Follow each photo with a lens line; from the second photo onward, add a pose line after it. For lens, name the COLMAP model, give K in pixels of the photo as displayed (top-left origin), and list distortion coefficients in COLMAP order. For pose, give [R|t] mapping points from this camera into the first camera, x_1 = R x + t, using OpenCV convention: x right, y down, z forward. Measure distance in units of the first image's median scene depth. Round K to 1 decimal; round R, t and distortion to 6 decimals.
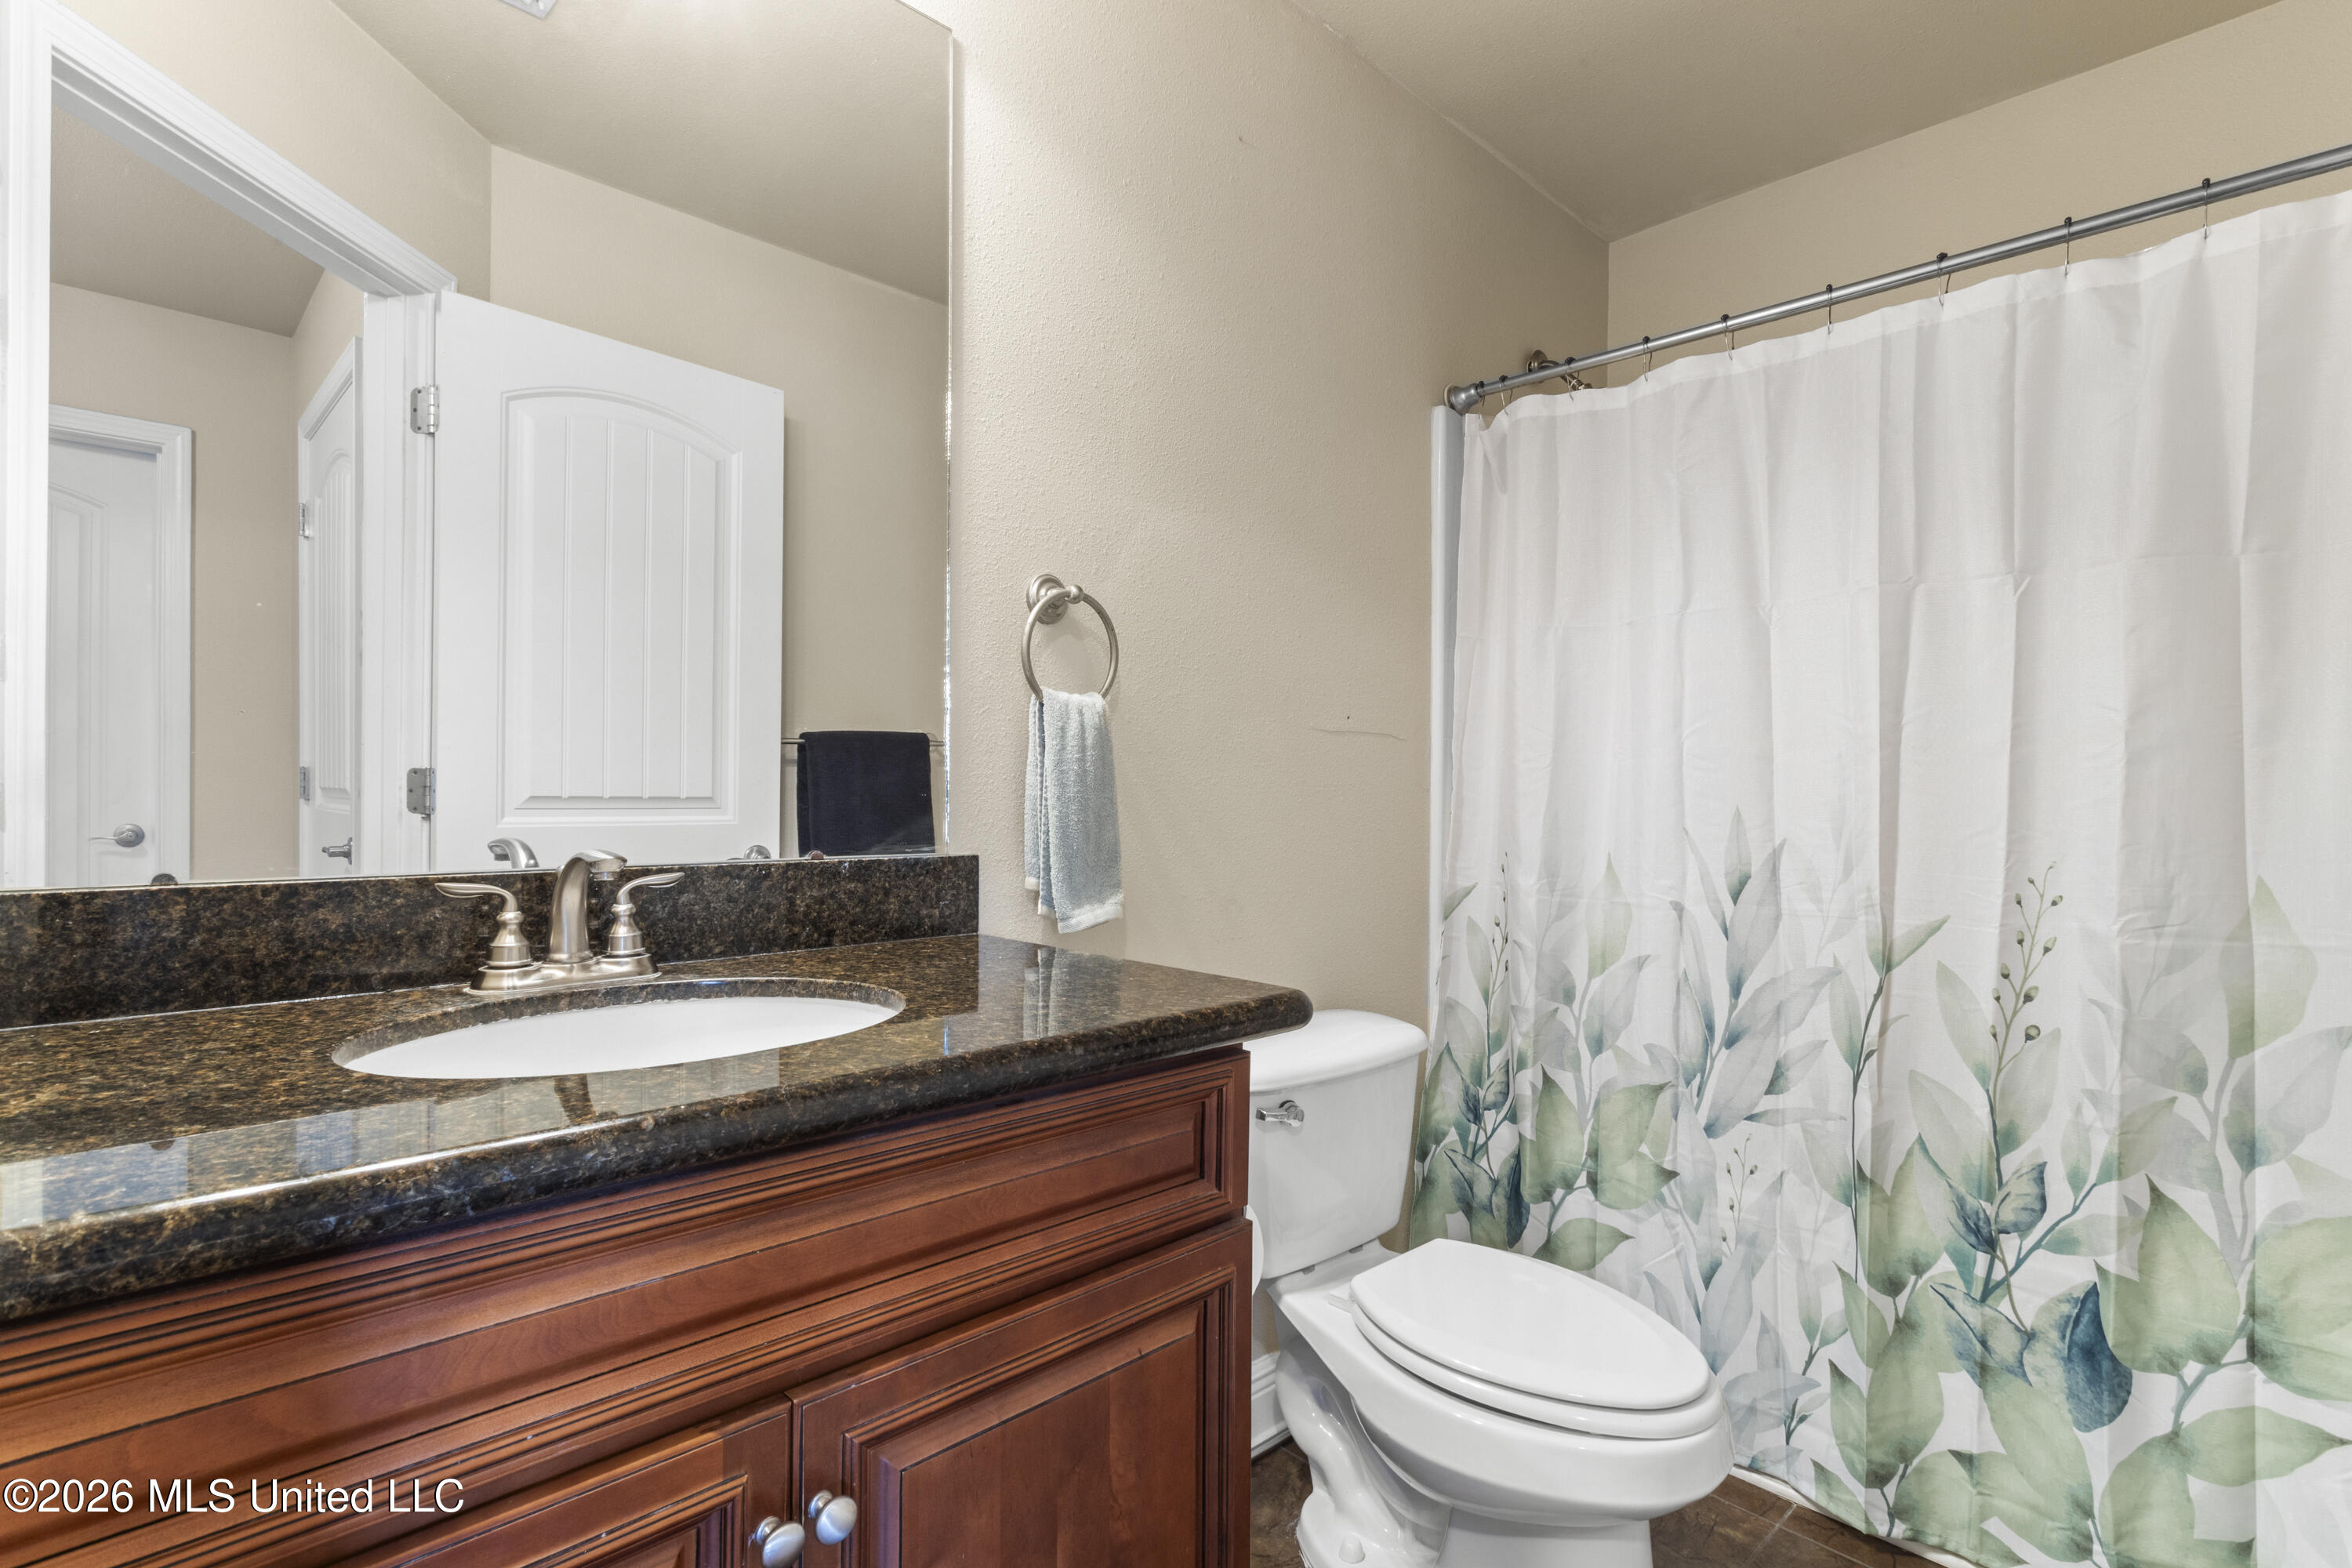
lens RADIAL K [[1117.1, 0, 1175.3], [0, 1117.1, 795.5], [0, 0, 1]] dist [0.003308, 0.000167]
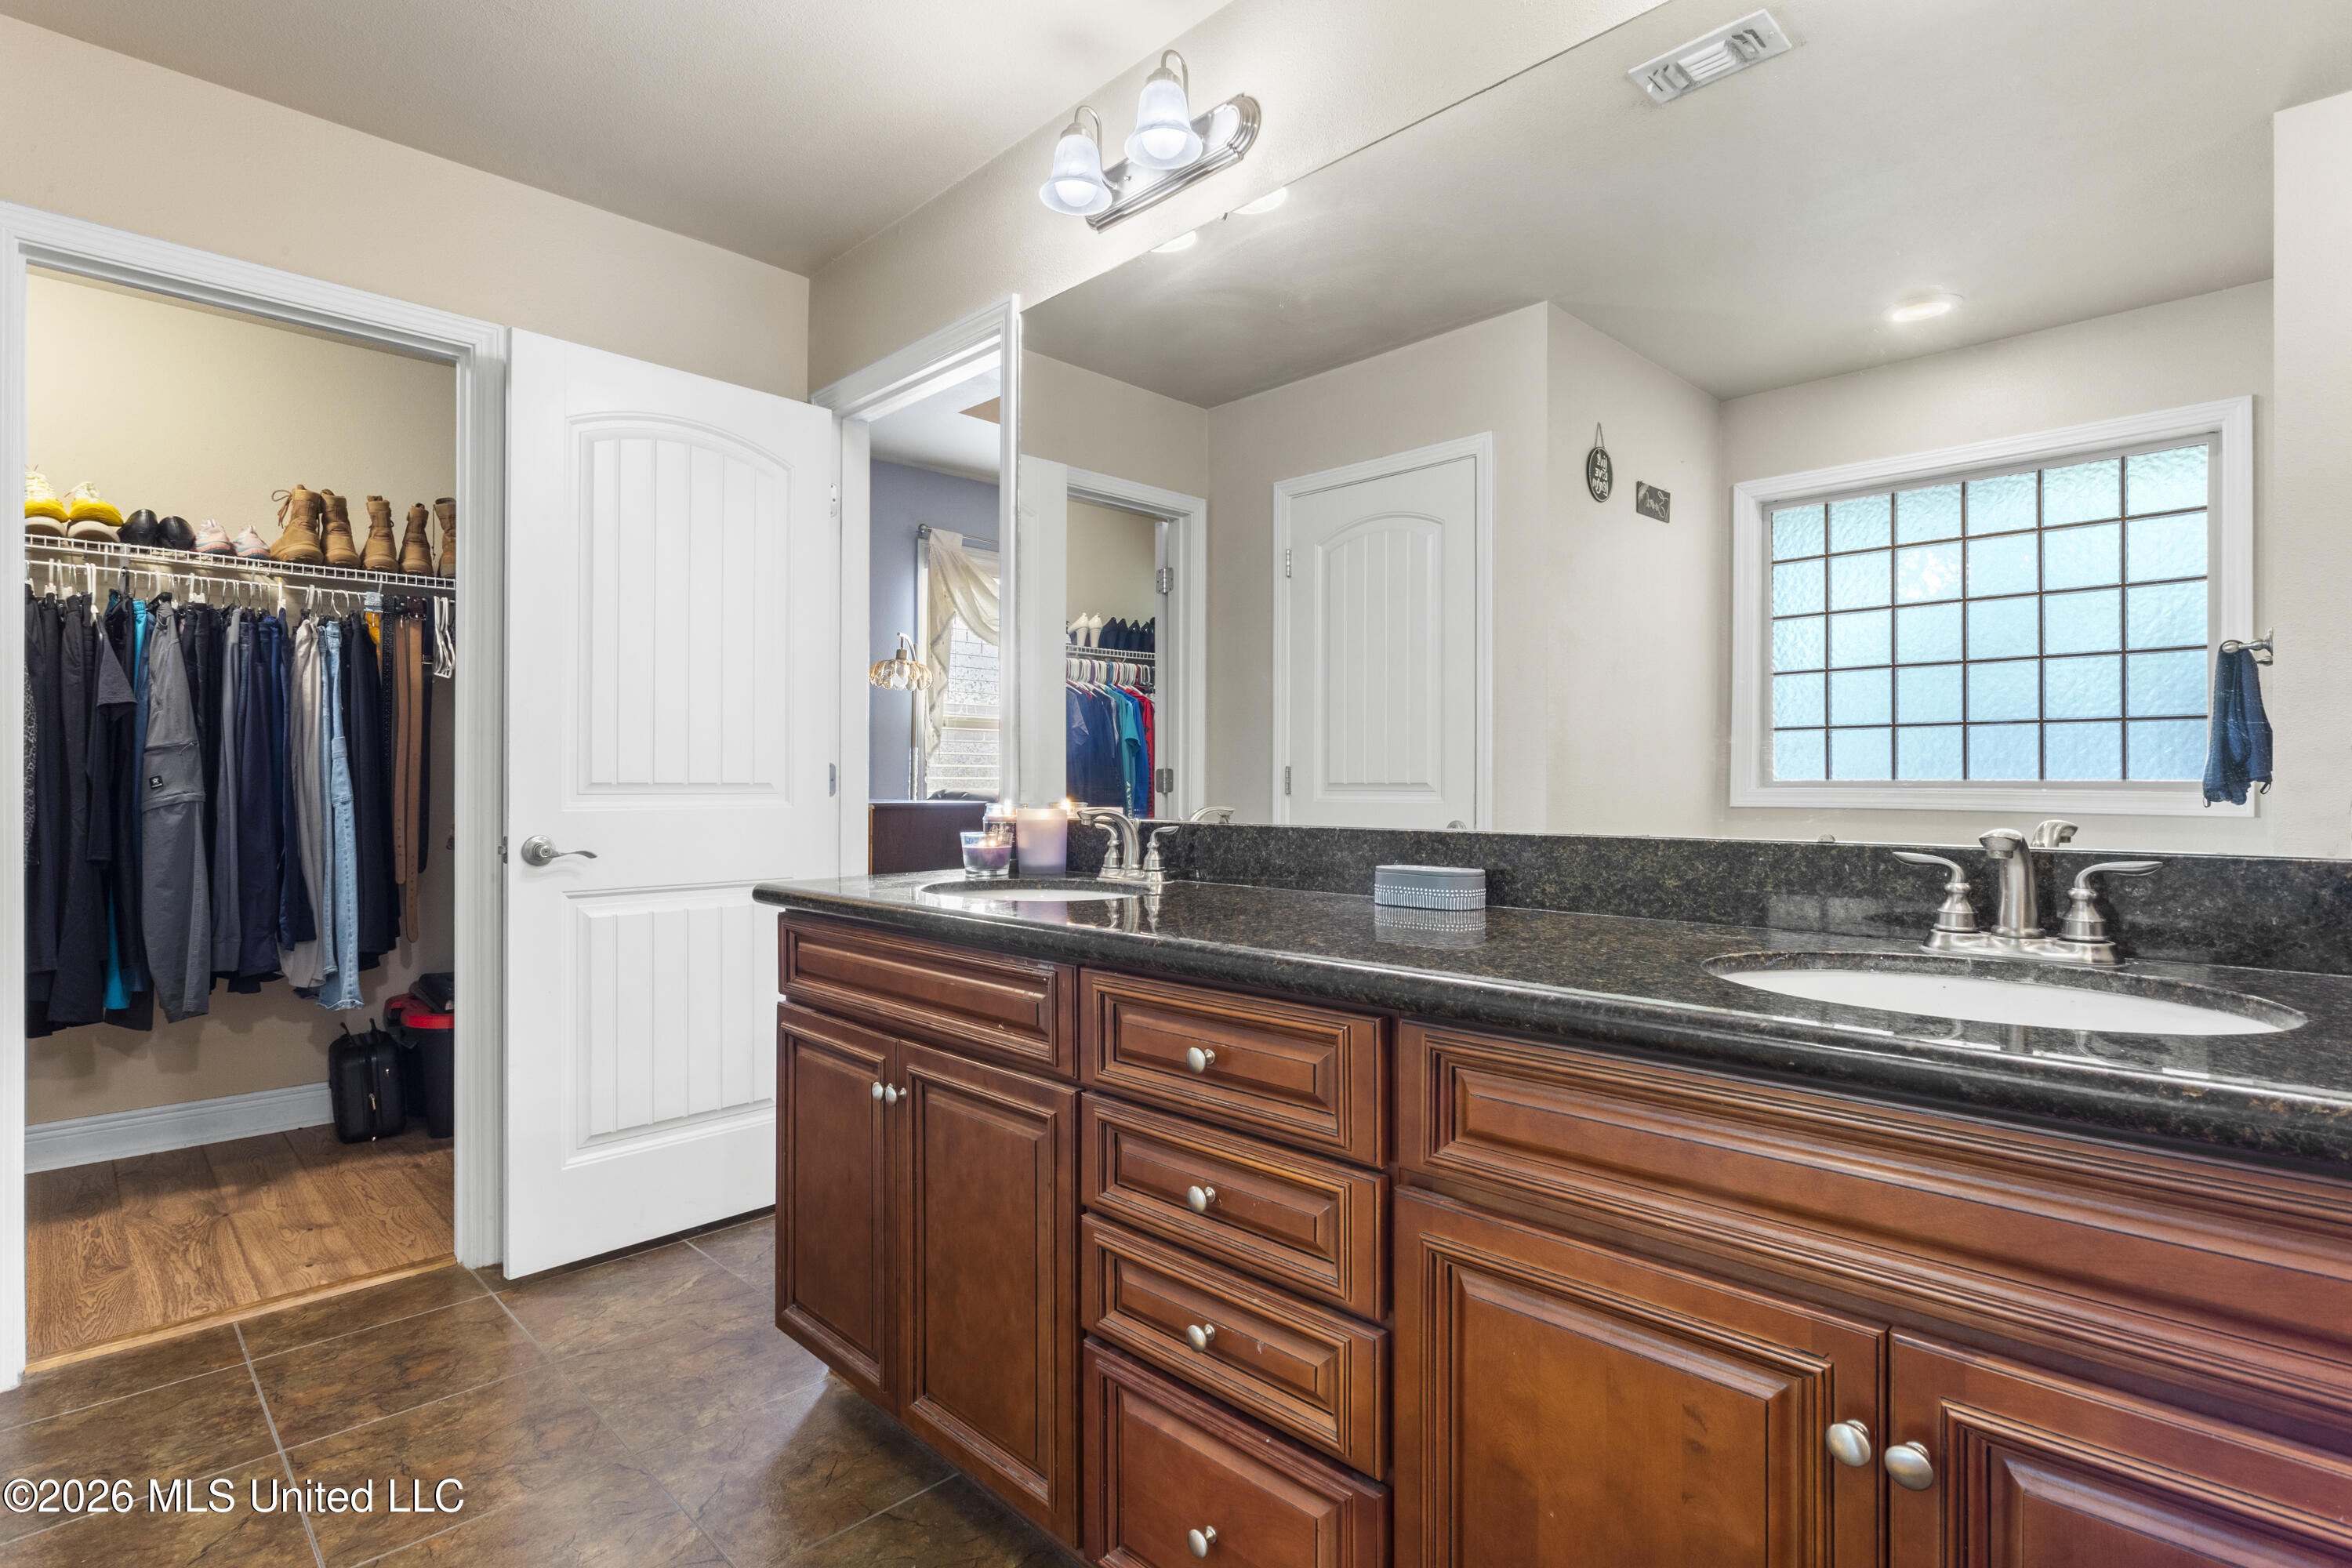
lens RADIAL K [[1150.0, 0, 1168.3], [0, 1150.0, 779.8], [0, 0, 1]] dist [-0.001078, 0.000800]
pose [[-0.020074, -0.001813, -0.999797, 0.563658], [0.005438, 0.999983, -0.001923, -0.001200], [0.999784, -0.005475, -0.020064, 0.227880]]
